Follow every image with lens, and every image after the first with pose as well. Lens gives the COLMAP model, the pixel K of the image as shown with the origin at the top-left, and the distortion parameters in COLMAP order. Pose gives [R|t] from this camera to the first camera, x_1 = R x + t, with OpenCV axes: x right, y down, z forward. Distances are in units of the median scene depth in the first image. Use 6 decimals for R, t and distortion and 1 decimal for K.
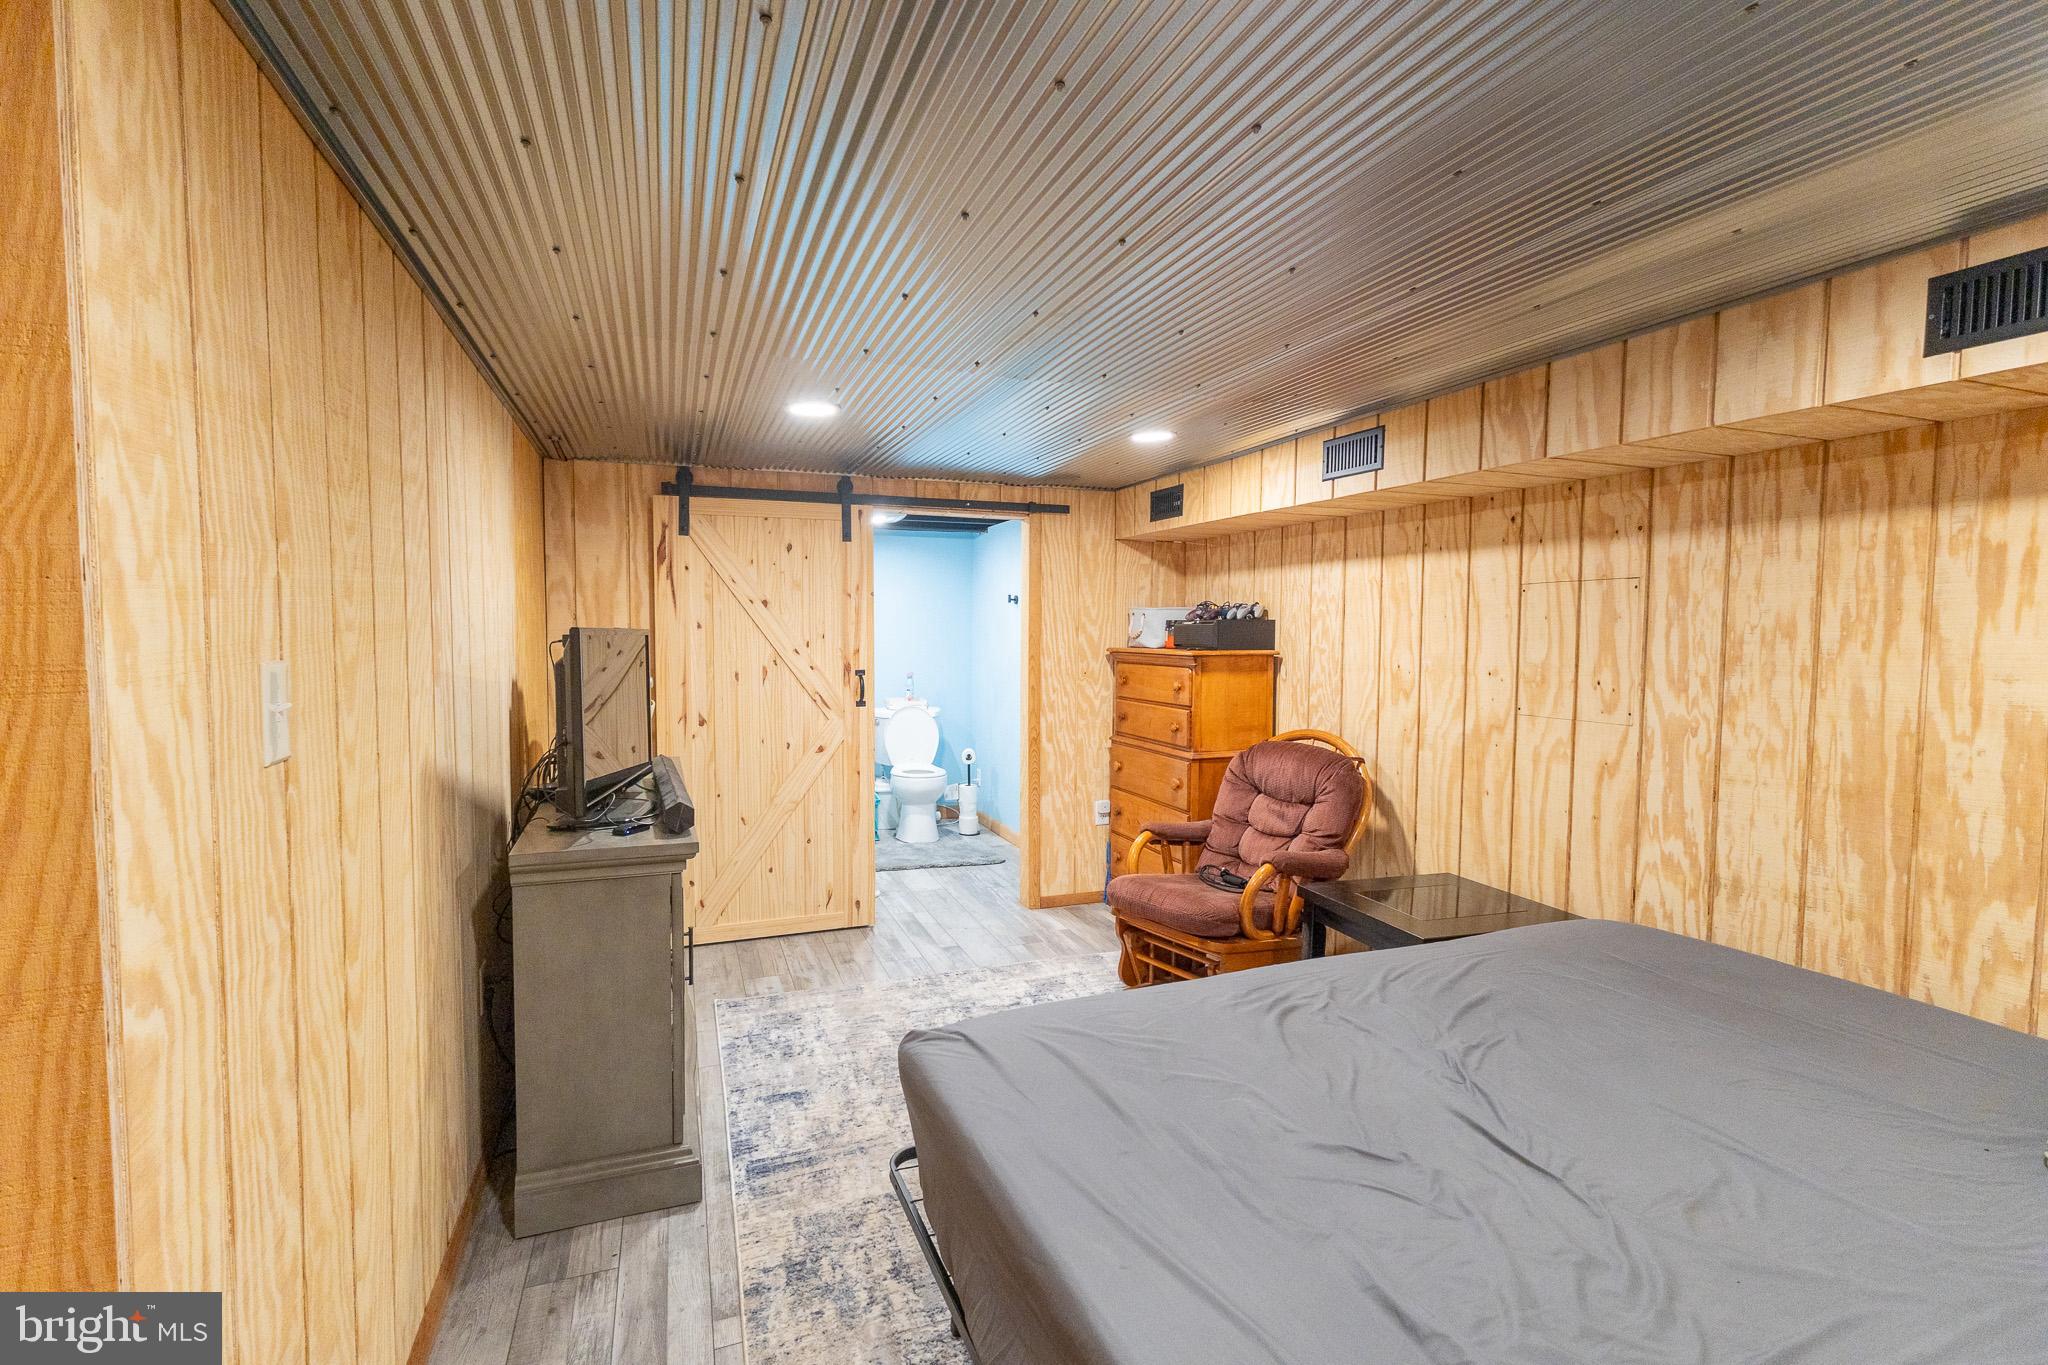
lens RADIAL K [[964.7, 0, 1026.0], [0, 964.7, 677.5], [0, 0, 1]] dist [0.001749, 0.000526]
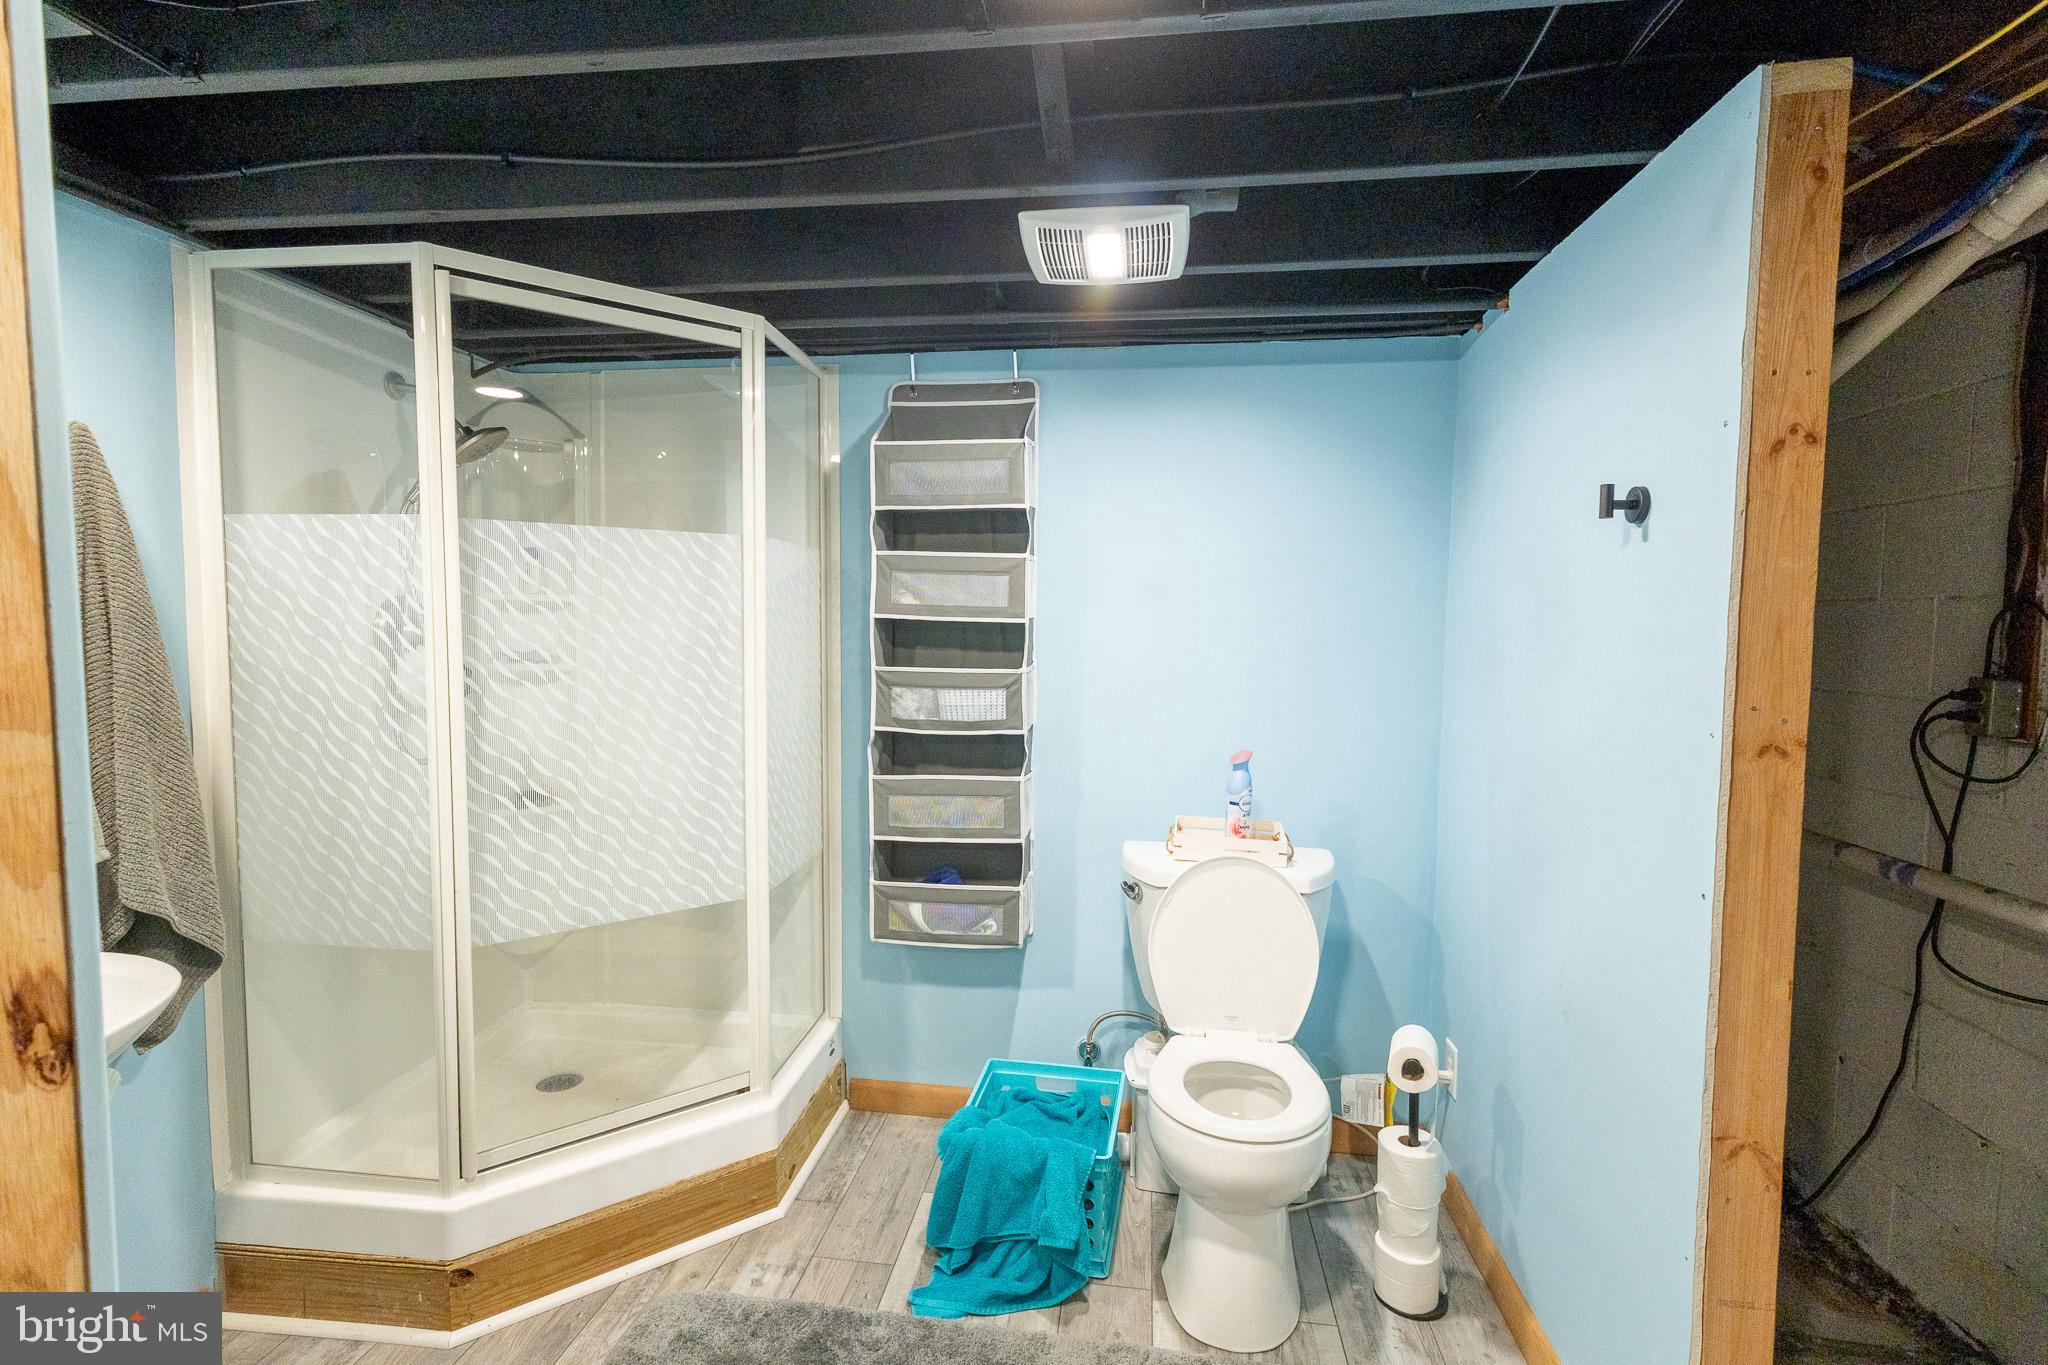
lens RADIAL K [[964.7, 0, 1026.0], [0, 964.7, 677.5], [0, 0, 1]] dist [0.001749, 0.000526]
pose [[0.889807, 0.026067, -0.455592, -0.032801], [-0.024439, 0.999657, 0.009465, -0.034619], [0.455683, 0.002712, 0.890138, 0.674247]]
